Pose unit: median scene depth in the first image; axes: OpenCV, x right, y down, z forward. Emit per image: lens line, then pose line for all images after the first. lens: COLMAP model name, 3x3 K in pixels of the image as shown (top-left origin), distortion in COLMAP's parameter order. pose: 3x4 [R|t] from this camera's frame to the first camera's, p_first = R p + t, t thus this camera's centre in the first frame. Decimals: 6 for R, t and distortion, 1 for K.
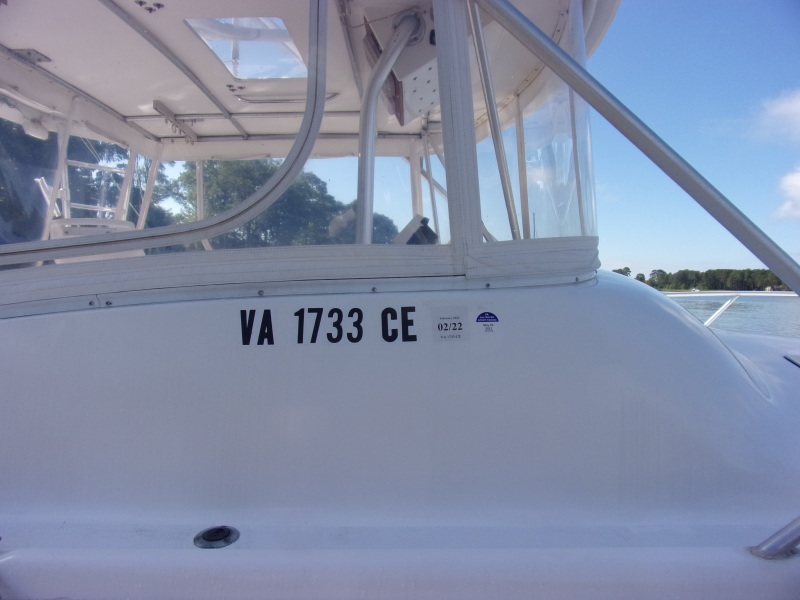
lens RADIAL K [[584.3, 0, 396.8], [0, 584.3, 302.2], [0, 0, 1]] dist [-0.033824, 0.021263]
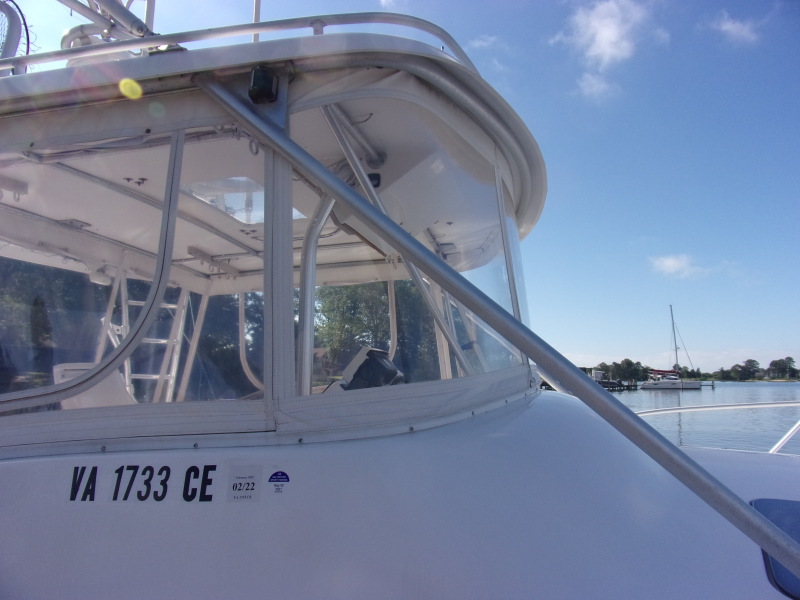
lens RADIAL K [[584.3, 0, 396.8], [0, 584.3, 302.2], [0, 0, 1]] dist [-0.033824, 0.021263]
pose [[0.975068, -0.058427, -0.214077, 0.569316], [0.019867, 0.983826, -0.178022, -0.084786], [0.221015, 0.169331, 0.960458, 0.049533]]
